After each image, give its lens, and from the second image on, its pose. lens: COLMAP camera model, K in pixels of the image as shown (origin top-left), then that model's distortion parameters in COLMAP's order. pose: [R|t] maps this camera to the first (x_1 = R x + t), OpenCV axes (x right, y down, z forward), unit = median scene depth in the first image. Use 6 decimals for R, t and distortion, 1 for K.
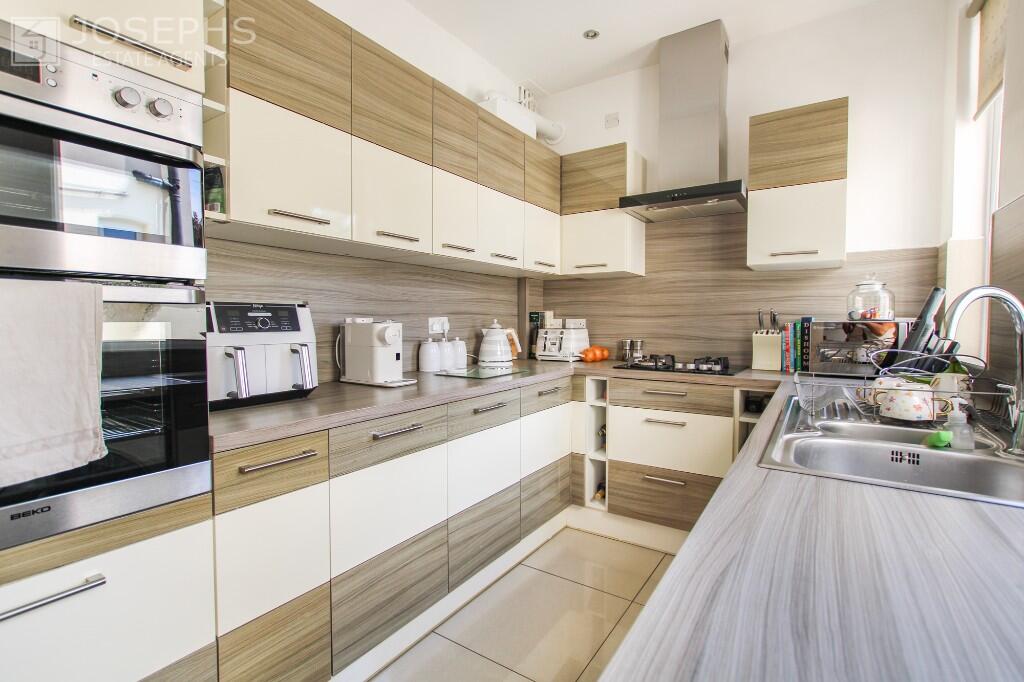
lens RADIAL K [[485.9, 0, 501.2], [0, 485.9, 338.0], [0, 0, 1]] dist [-0.005785, 0.000629]
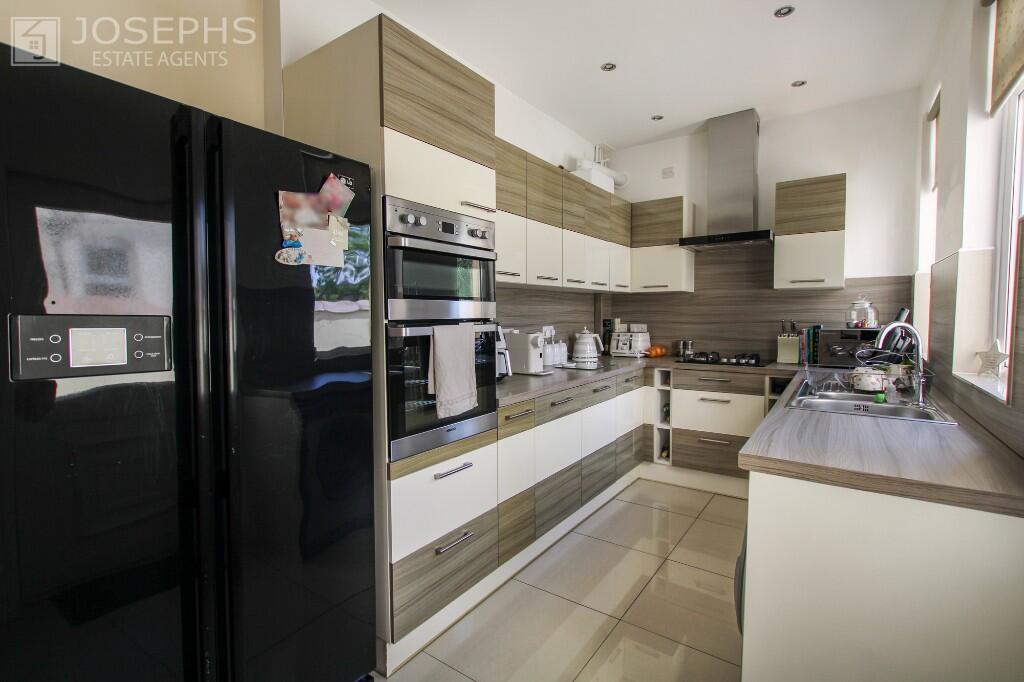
lens RADIAL K [[473.5, 0, 508.2], [0, 473.5, 338.6], [0, 0, 1]] dist [-0.009079, -0.000060]
pose [[0.999481, -0.005965, -0.031651, -0.206128], [0.006364, 0.999901, 0.012519, -0.025563], [0.031574, -0.012714, 0.999421, -0.367676]]
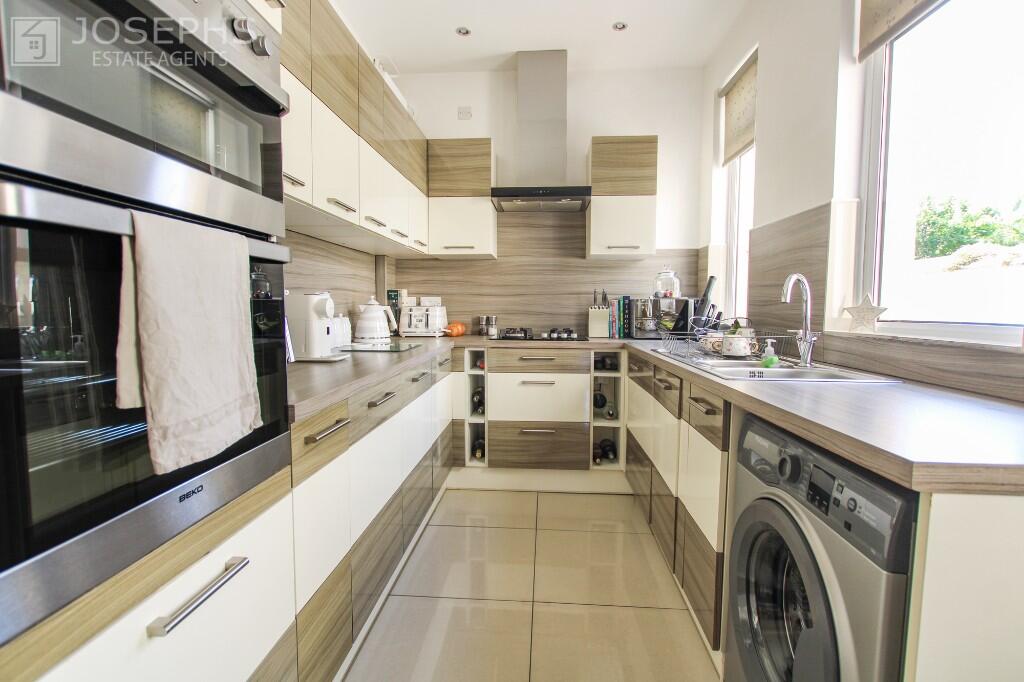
lens RADIAL K [[491.7, 0, 520.1], [0, 491.7, 336.6], [0, 0, 1]] dist [-0.009849, -0.000079]
pose [[0.863353, -0.029943, 0.503712, -0.287832], [0.015672, 0.999347, 0.032544, 0.018839], [-0.504358, -0.020203, 0.863259, -0.018899]]
